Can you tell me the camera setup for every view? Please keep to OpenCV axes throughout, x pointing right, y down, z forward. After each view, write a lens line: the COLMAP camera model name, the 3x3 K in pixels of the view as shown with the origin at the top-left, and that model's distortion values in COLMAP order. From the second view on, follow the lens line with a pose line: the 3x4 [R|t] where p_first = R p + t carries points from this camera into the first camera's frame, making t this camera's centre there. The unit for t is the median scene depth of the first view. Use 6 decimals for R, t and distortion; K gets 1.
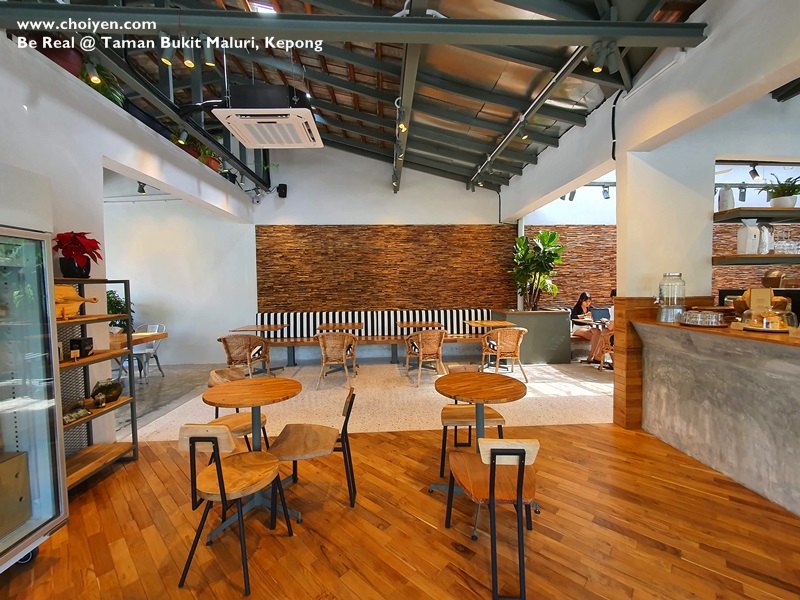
lens RADIAL K [[320.5, 0, 402.5], [0, 320.5, 300.0], [0, 0, 1]] dist [0.002177, -0.002025]
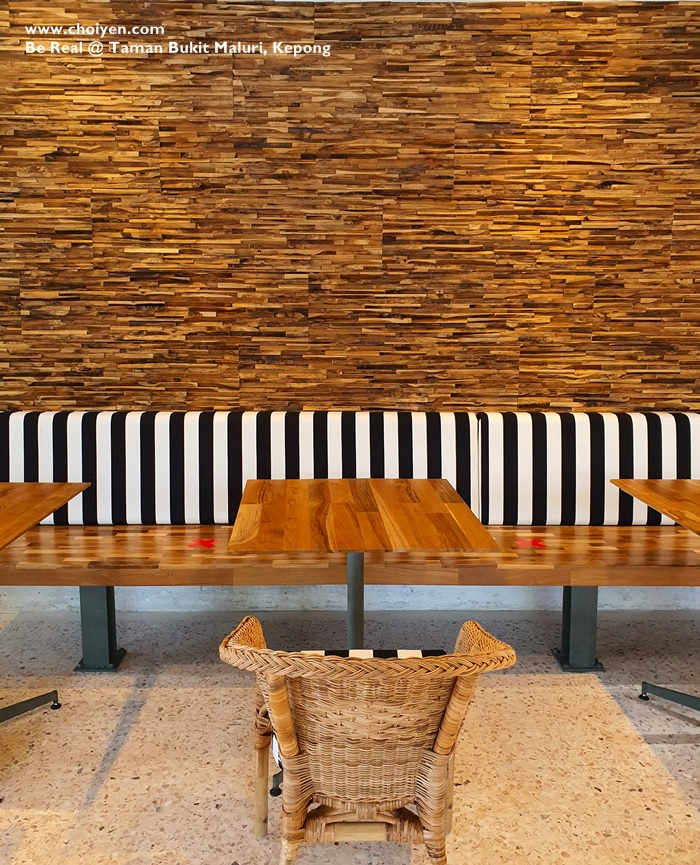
lens RADIAL K [[710.5, 0, 359.8], [0, 710.5, 404.7], [0, 0, 1]] dist [0.016732, -0.018358]
pose [[0.998707, 0.023034, -0.045308, -0.144059], [-0.018577, 0.995165, 0.096449, -0.017336], [0.047310, -0.095482, 0.994306, 0.512363]]
